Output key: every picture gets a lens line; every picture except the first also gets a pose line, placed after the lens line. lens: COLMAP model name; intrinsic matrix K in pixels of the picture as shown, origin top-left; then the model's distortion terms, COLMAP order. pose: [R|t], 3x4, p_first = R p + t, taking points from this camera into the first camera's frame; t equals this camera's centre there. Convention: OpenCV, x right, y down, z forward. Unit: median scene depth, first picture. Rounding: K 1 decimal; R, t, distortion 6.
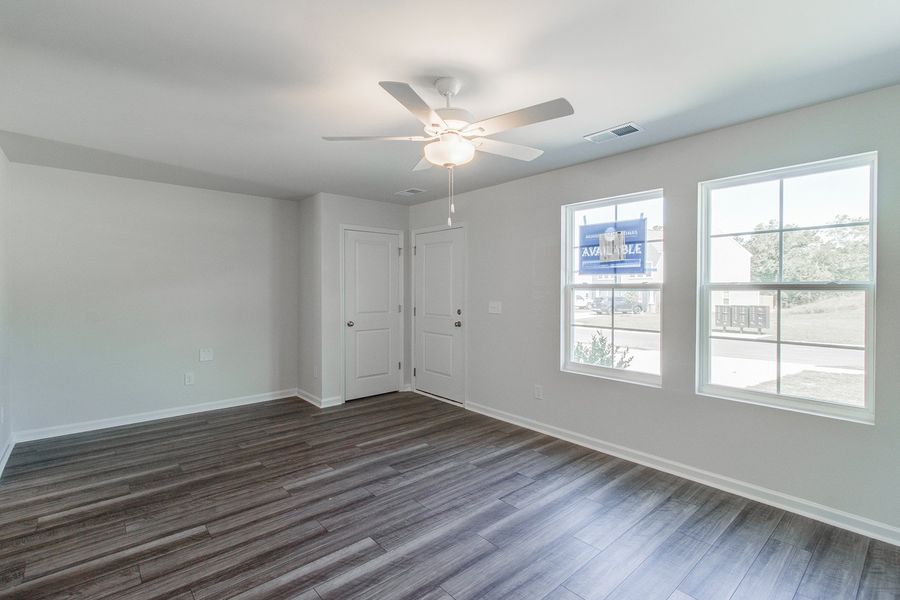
lens RADIAL K [[414.4, 0, 453.0], [0, 414.4, 292.1], [0, 0, 1]] dist [0.008327, -0.000051]
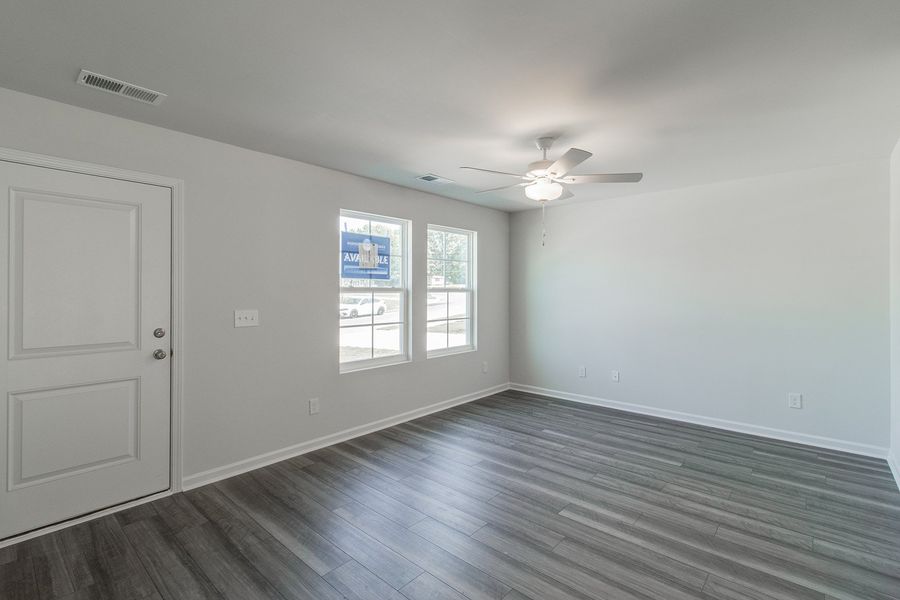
lens RADIAL K [[428.6, 0, 448.8], [0, 428.6, 291.7], [0, 0, 1]] dist [0.010990, -0.000298]
pose [[-0.125982, -0.004820, 0.992021, -0.902735], [0.006160, 0.999965, 0.005641, -0.013579], [-0.992013, 0.006821, -0.125948, 0.985817]]
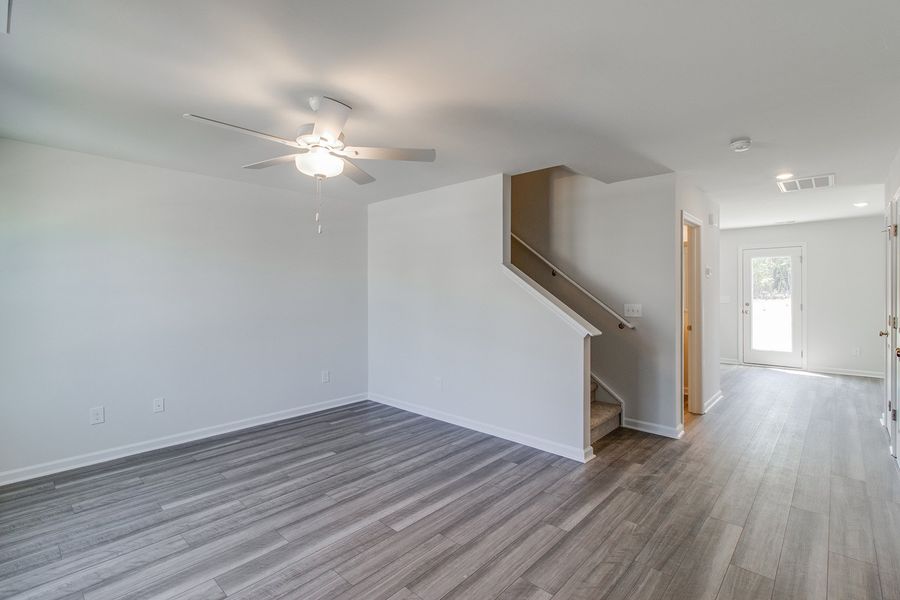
lens RADIAL K [[412.5, 0, 467.0], [0, 412.5, 292.4], [0, 0, 1]] dist [0.008264, 0.000334]
pose [[-0.990550, -0.001548, -0.137144, -0.158183], [-0.002702, 0.999962, 0.008229, -0.017638], [0.137126, 0.008522, -0.990517, 1.412485]]
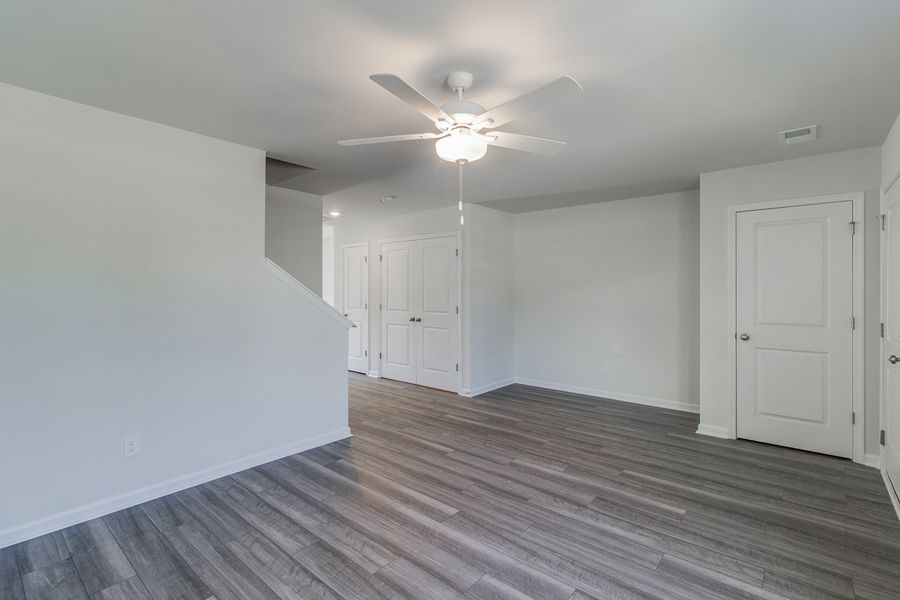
lens RADIAL K [[414.4, 0, 453.0], [0, 414.4, 292.1], [0, 0, 1]] dist [0.008327, -0.000051]
pose [[0.155039, 0.000170, -0.987908, 0.624508], [-0.005135, 0.999987, -0.000634, -0.001956], [0.987895, 0.005171, 0.155038, 0.552541]]
